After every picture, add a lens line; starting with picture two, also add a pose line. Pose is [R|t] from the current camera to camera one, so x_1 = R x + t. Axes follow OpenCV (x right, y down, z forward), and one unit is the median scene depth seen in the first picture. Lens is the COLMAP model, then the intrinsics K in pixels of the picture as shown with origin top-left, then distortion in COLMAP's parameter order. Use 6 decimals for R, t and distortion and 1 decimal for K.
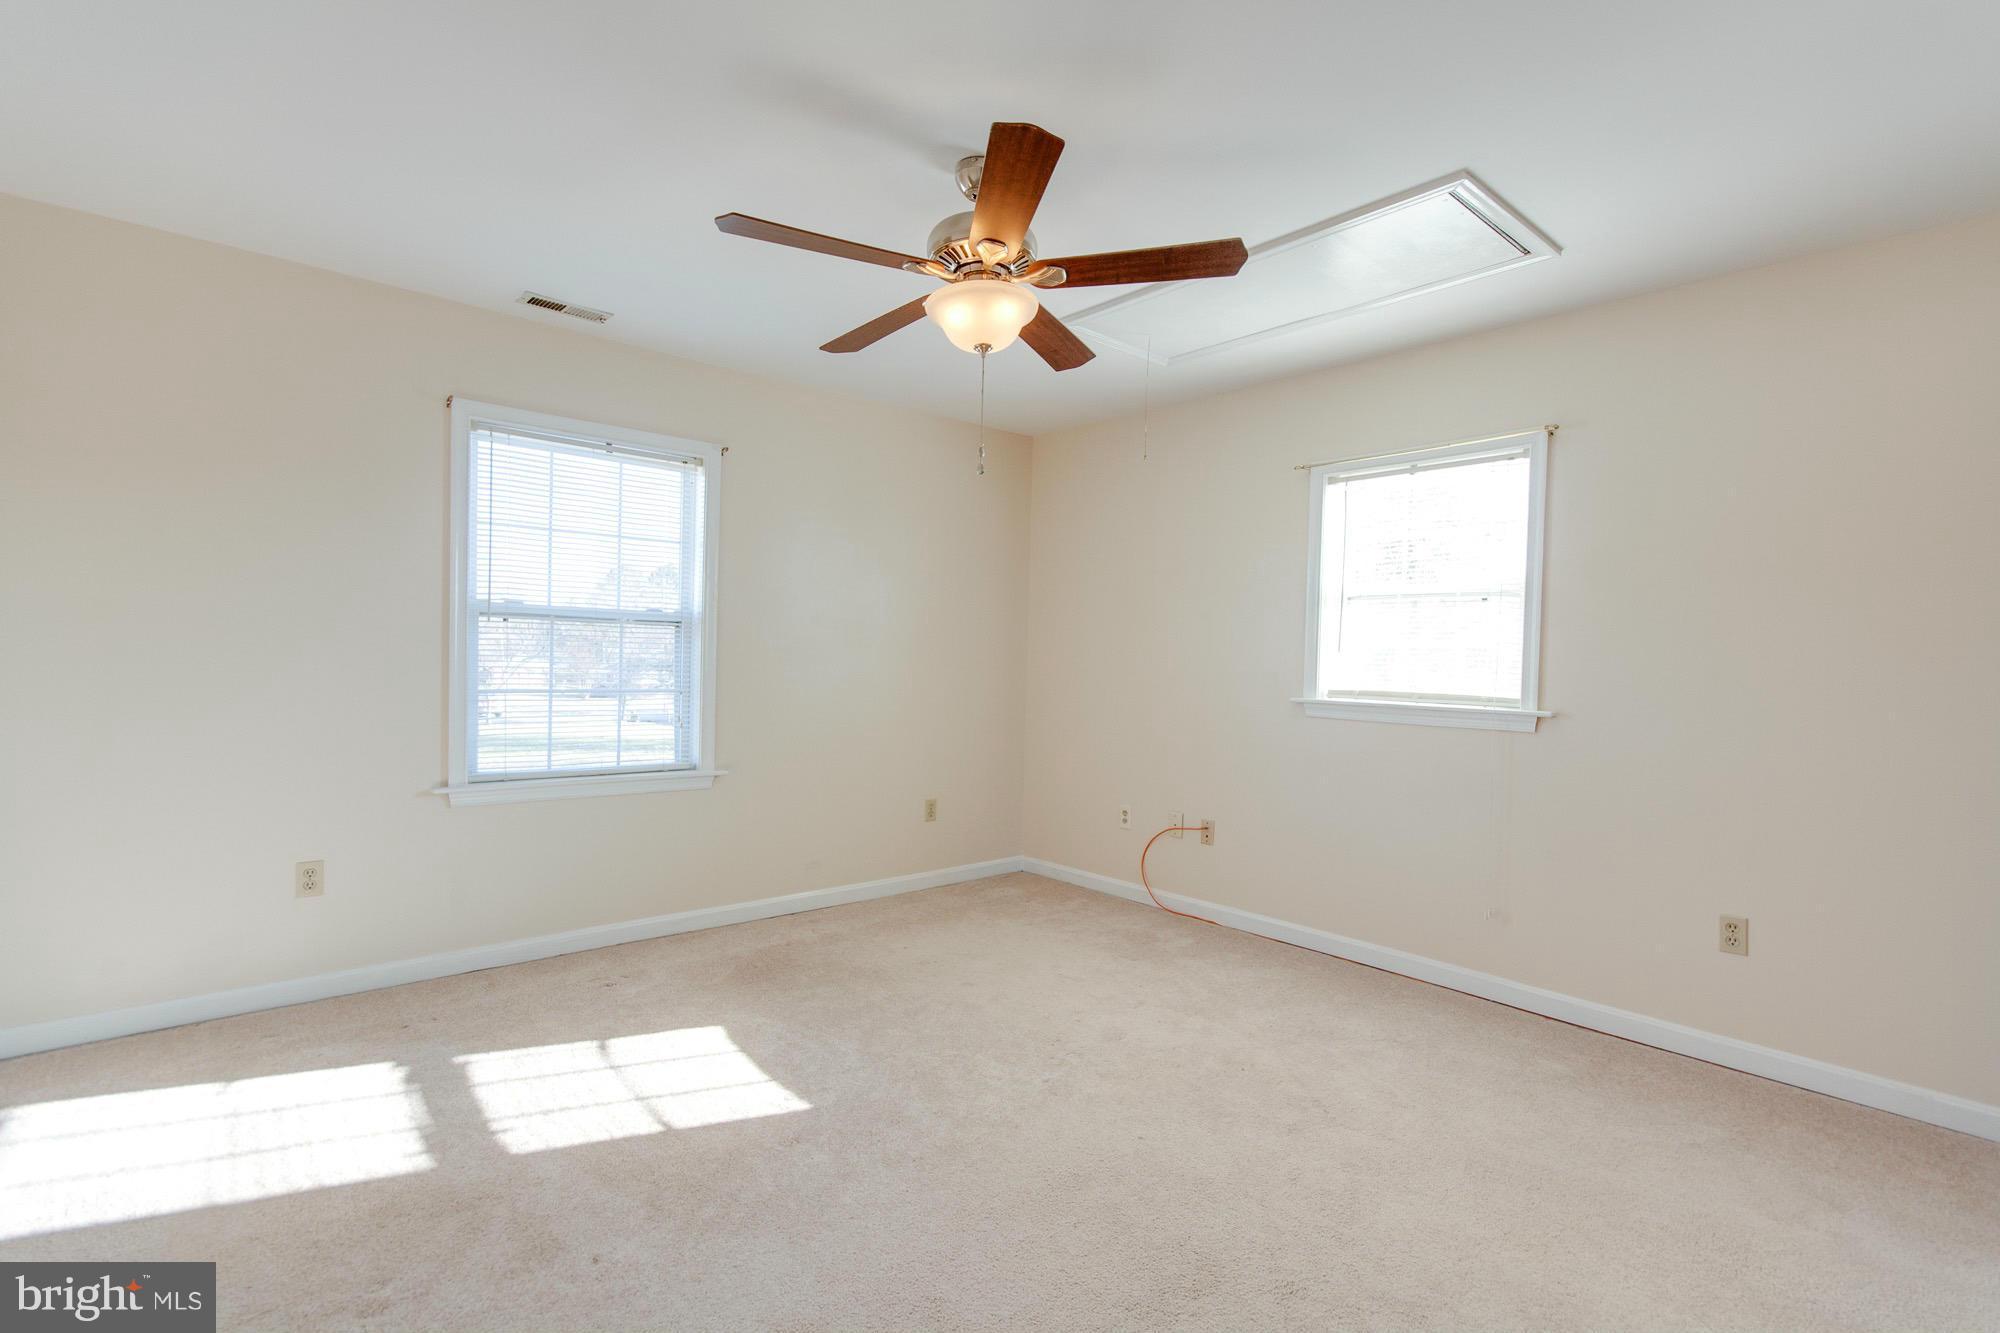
lens RADIAL K [[927.0, 0, 1008.4], [0, 927.0, 675.1], [0, 0, 1]] dist [0.000803, 0.000459]
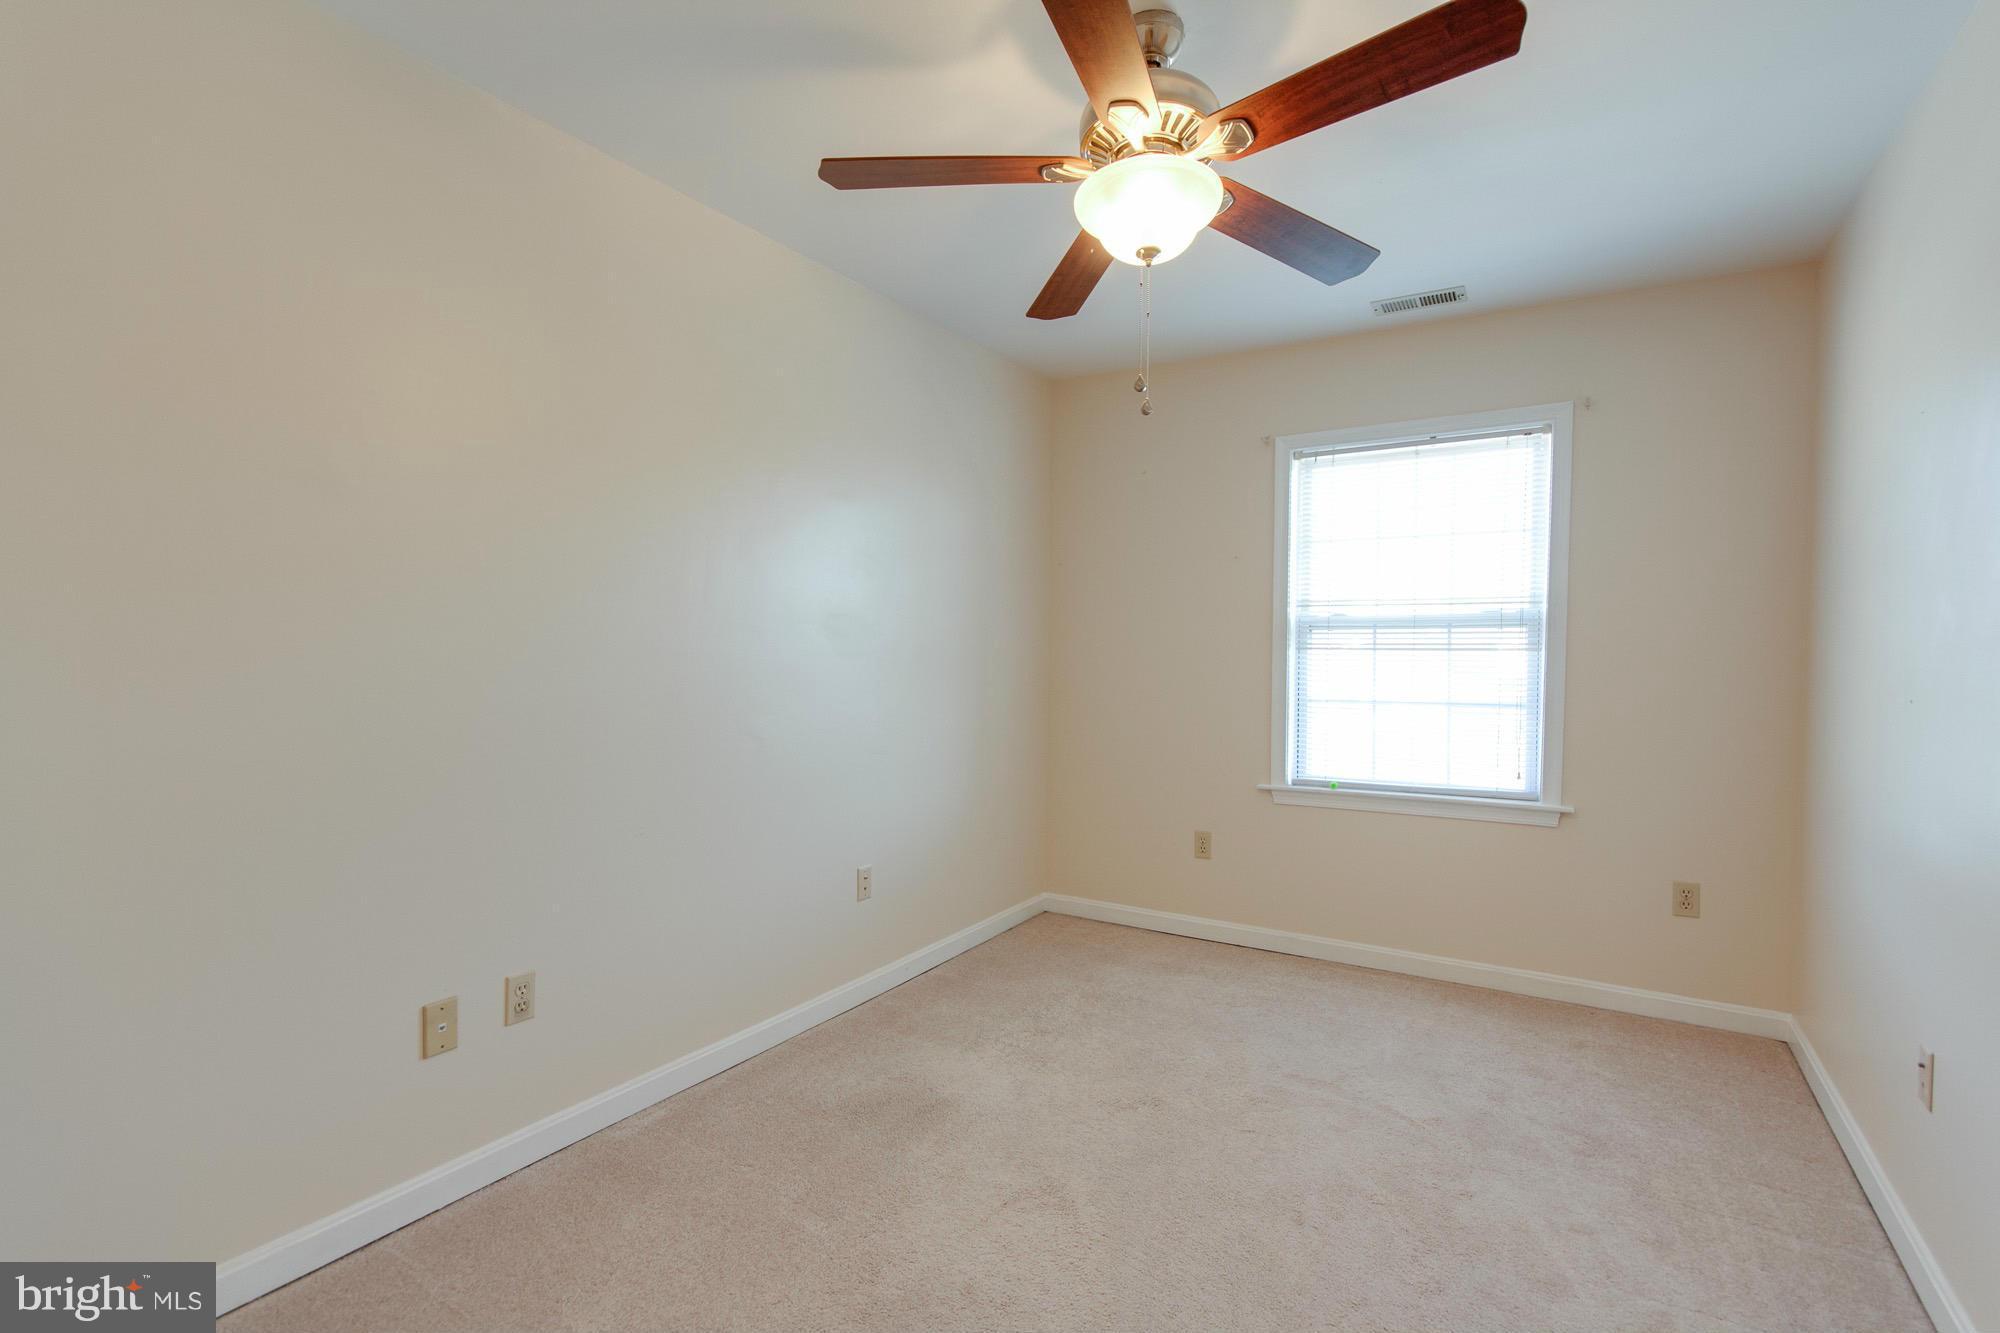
lens RADIAL K [[912.4, 0, 1002.4], [0, 912.4, 697.7], [0, 0, 1]] dist [-0.000429, 0.000058]
pose [[0.956319, -0.043291, 0.289101, -0.254961], [0.031611, 0.998489, 0.044950, -0.020689], [-0.290610, -0.033848, 0.956243, 0.243178]]
